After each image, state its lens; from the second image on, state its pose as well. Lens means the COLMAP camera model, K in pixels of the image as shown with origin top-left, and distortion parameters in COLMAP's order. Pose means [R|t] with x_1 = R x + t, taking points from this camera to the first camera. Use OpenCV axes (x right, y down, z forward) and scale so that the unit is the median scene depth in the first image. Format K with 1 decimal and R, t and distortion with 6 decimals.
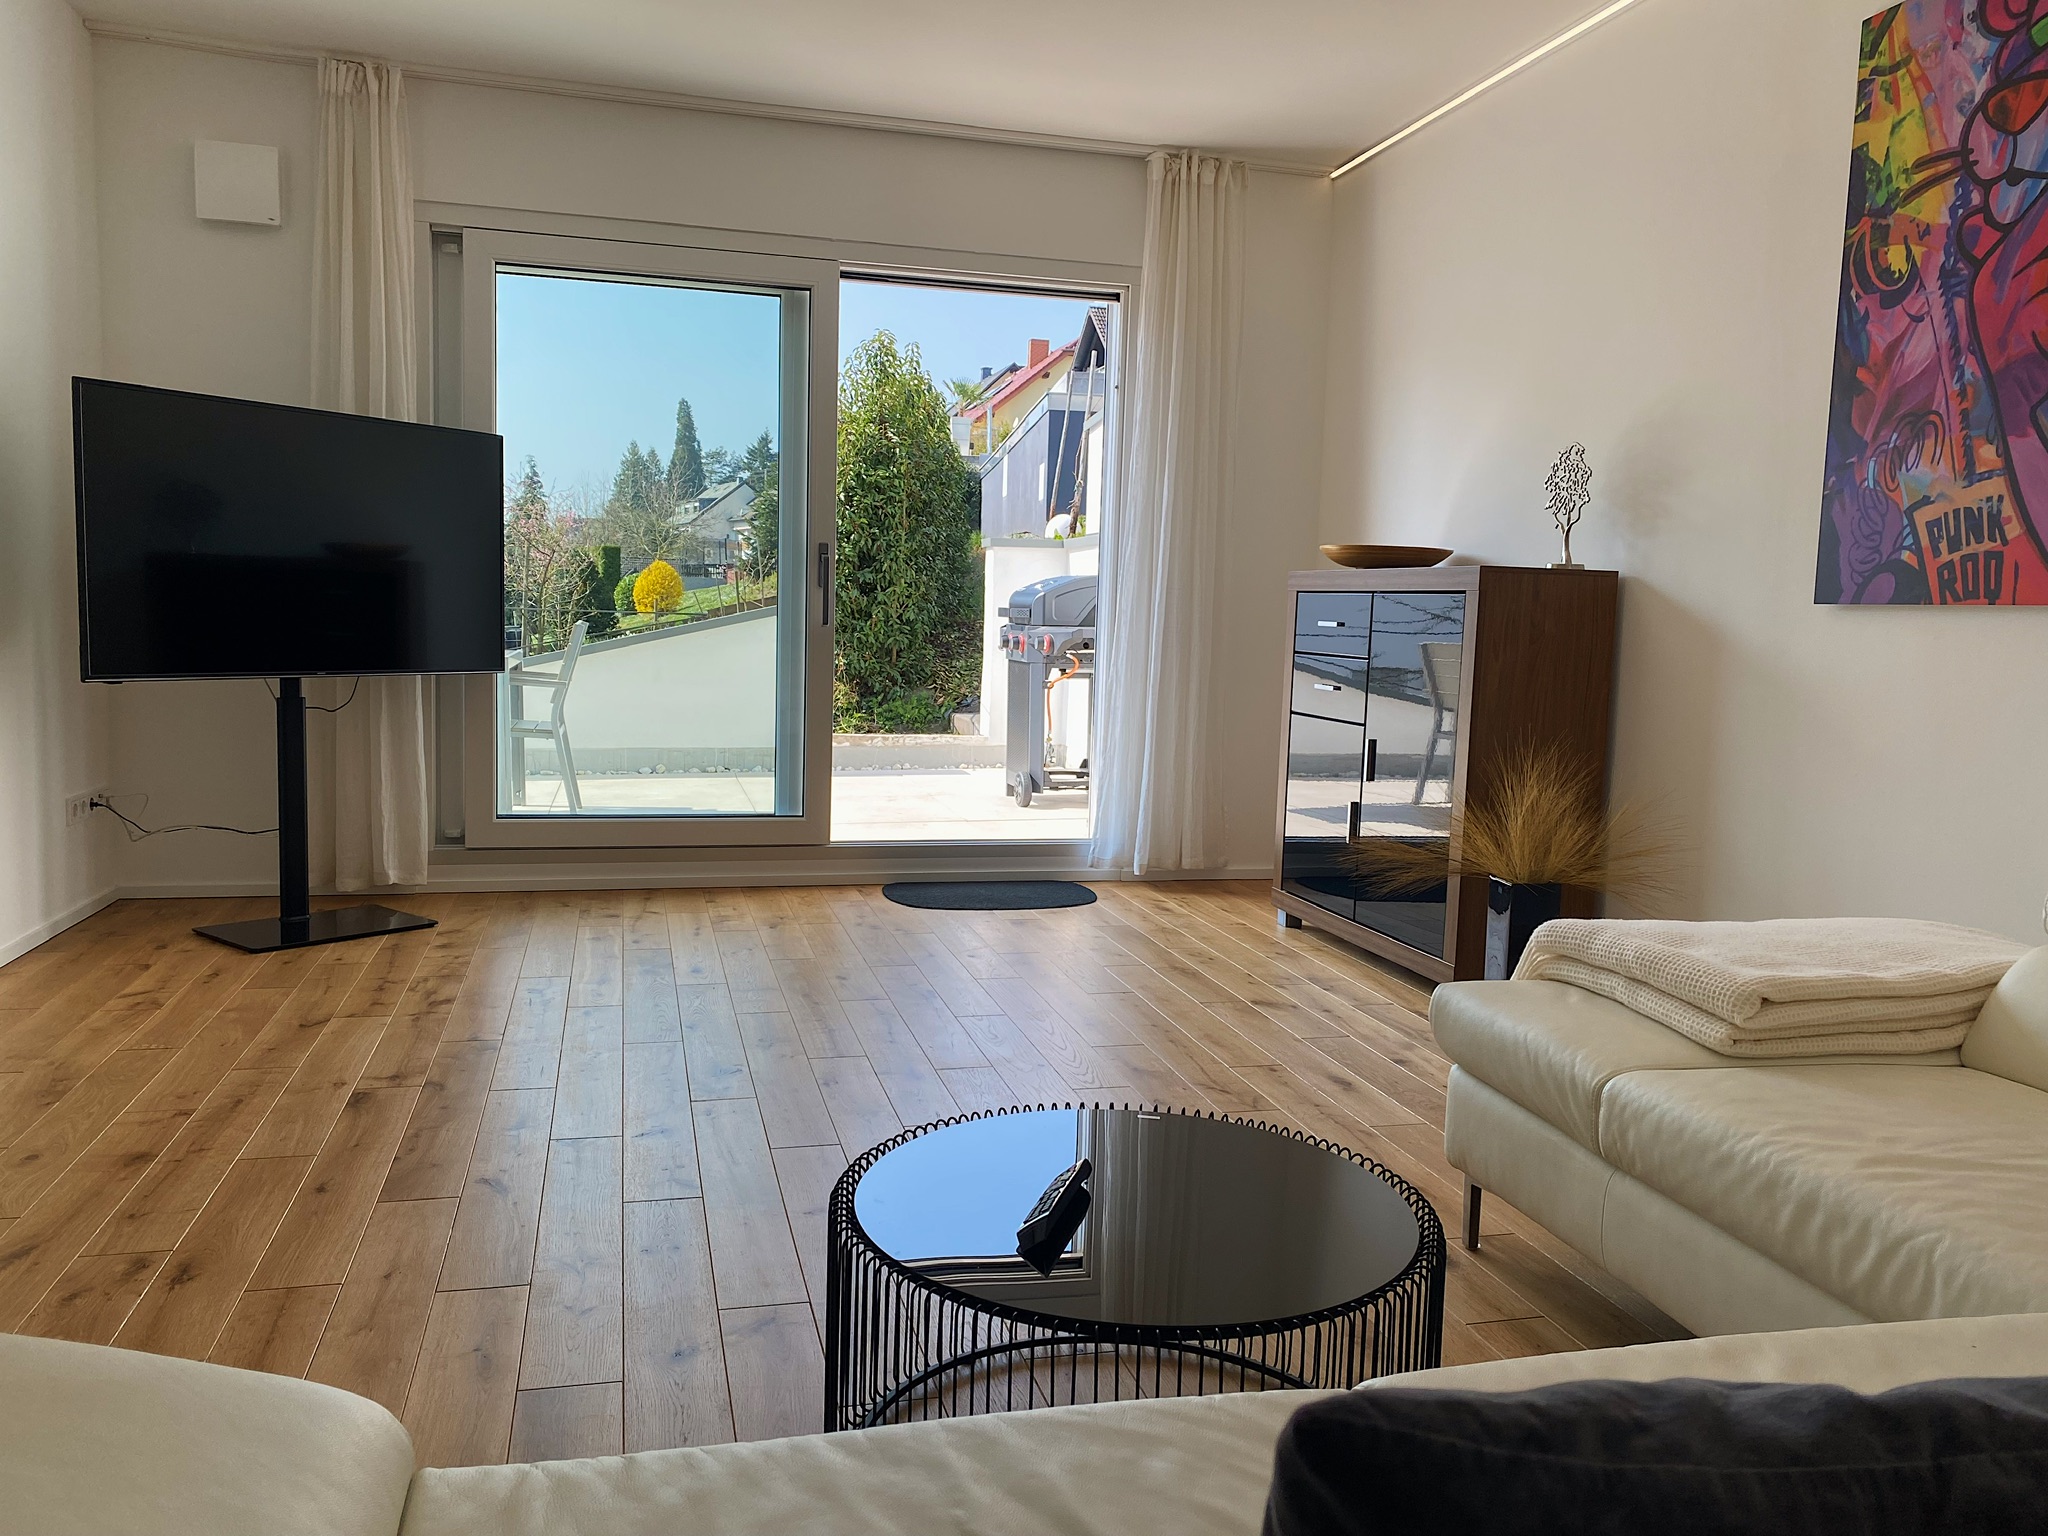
lens RADIAL K [[1581.7, 0, 1024.0], [0, 1581.7, 768.0], [0, 0, 1]] dist [0.006916, -0.001932]
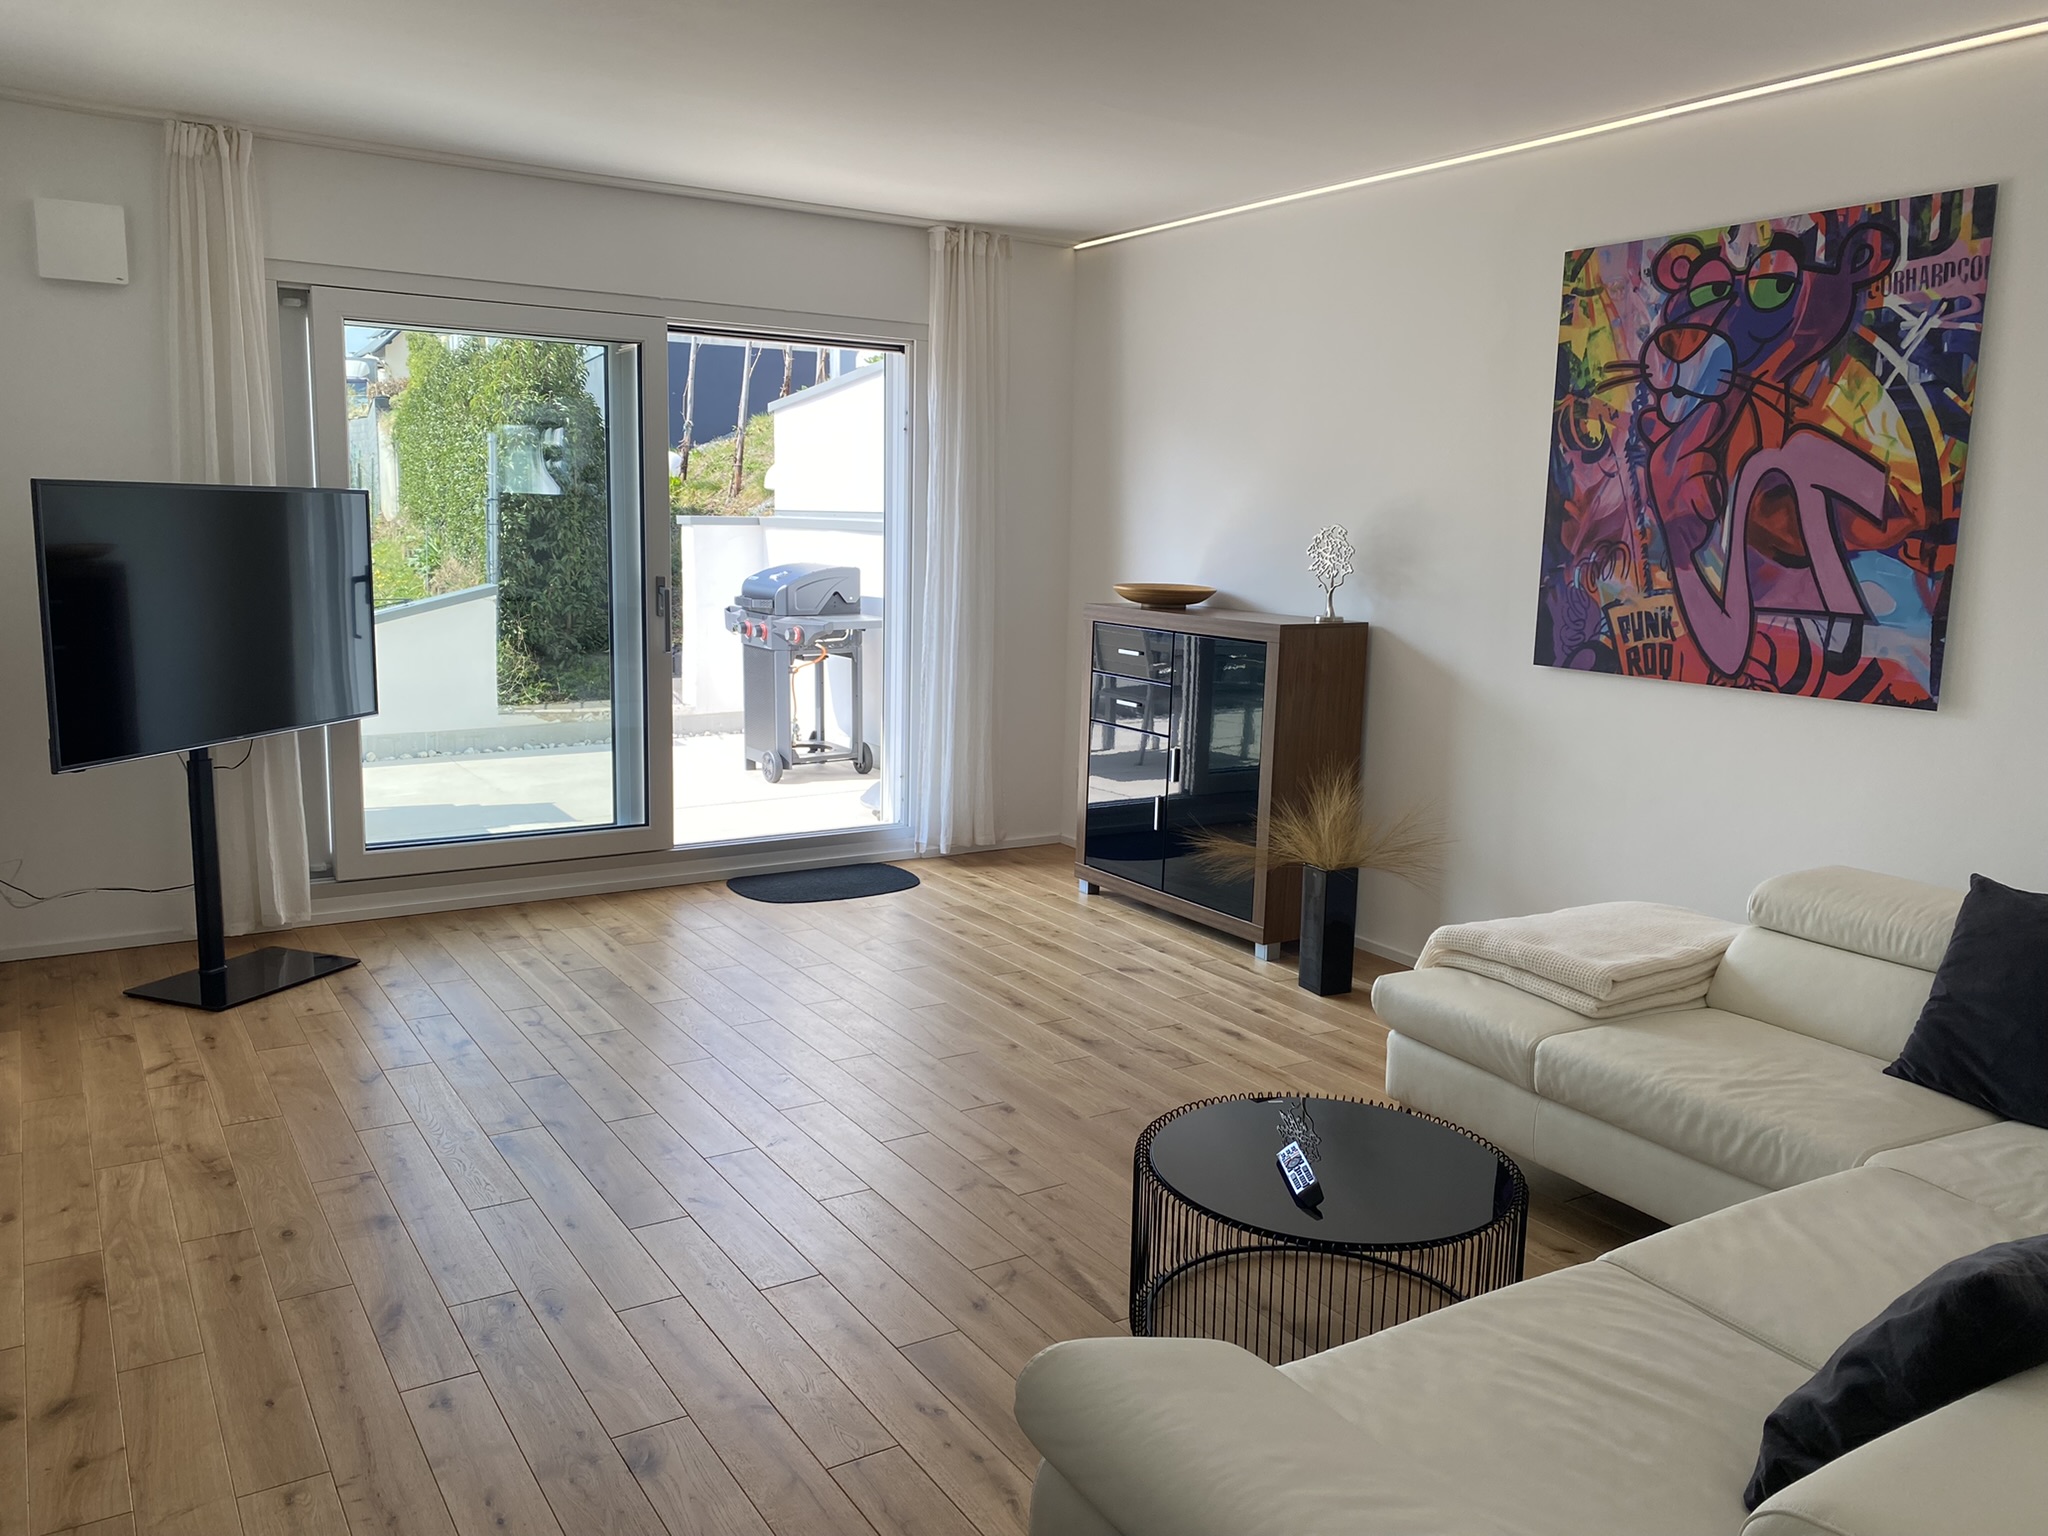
lens RADIAL K [[1581.7, 0, 1024.0], [0, 1581.7, 768.0], [0, 0, 1]] dist [0.006916, -0.001932]
pose [[0.951749, -0.057998, 0.301348, -0.387103], [0.036808, 0.996464, 0.075531, -0.143607], [-0.304663, -0.060794, 0.950518, -0.220078]]
